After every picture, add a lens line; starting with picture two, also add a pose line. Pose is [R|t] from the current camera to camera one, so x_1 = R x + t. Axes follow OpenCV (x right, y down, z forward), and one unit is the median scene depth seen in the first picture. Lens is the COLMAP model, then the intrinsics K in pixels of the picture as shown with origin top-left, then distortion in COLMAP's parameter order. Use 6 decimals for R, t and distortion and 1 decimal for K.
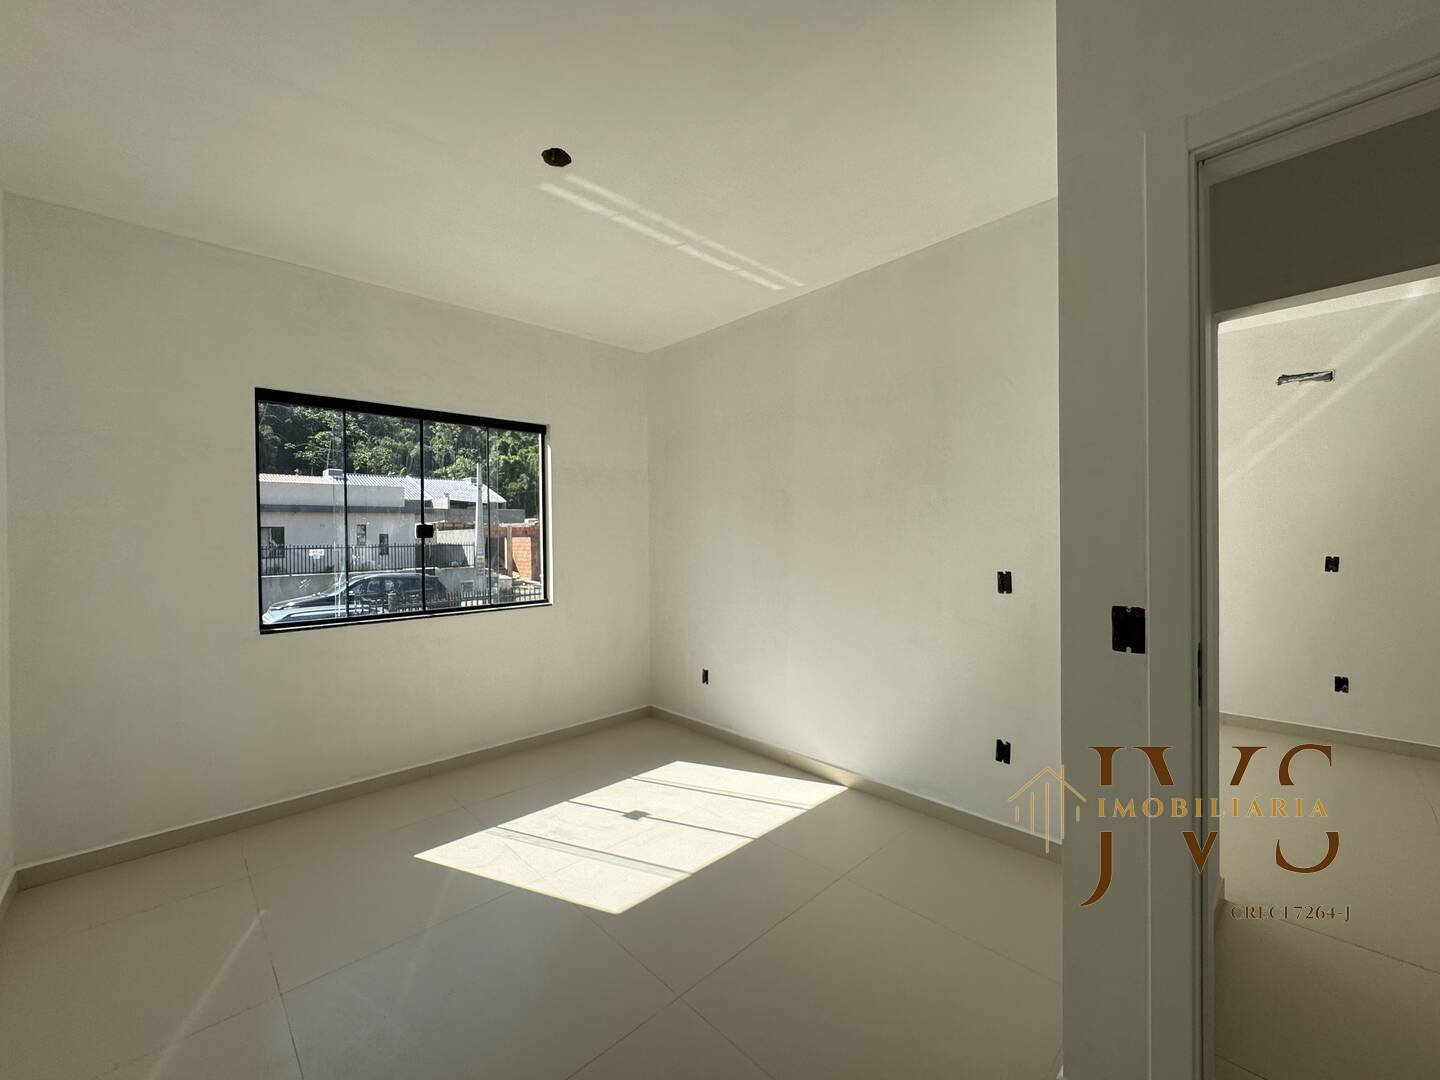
lens RADIAL K [[578.9, 0, 719.2], [0, 578.9, 537.9], [0, 0, 1]] dist [-0.003266, 0.000828]
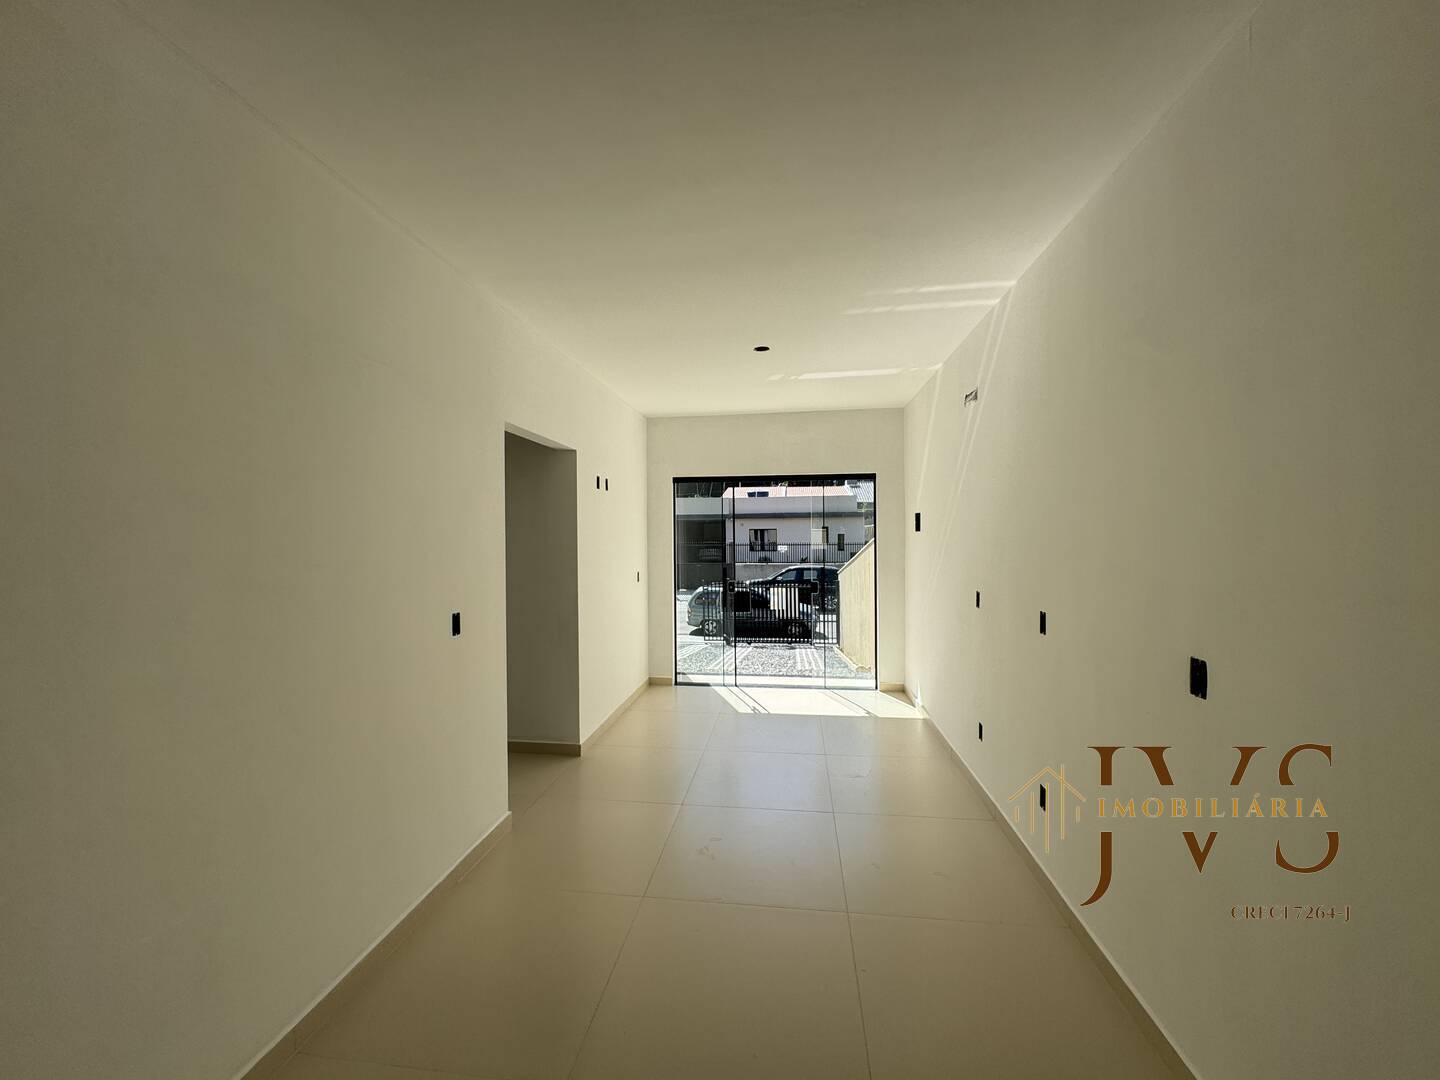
lens RADIAL K [[578.9, 0, 723.6], [0, 578.9, 541.2], [0, 0, 1]] dist [-0.003266, 0.000828]
pose [[0.642694, 0.016595, -0.765943, 1.352510], [-0.007510, 0.999854, 0.015362, -0.055434], [0.766086, -0.004121, 0.642725, 0.032789]]
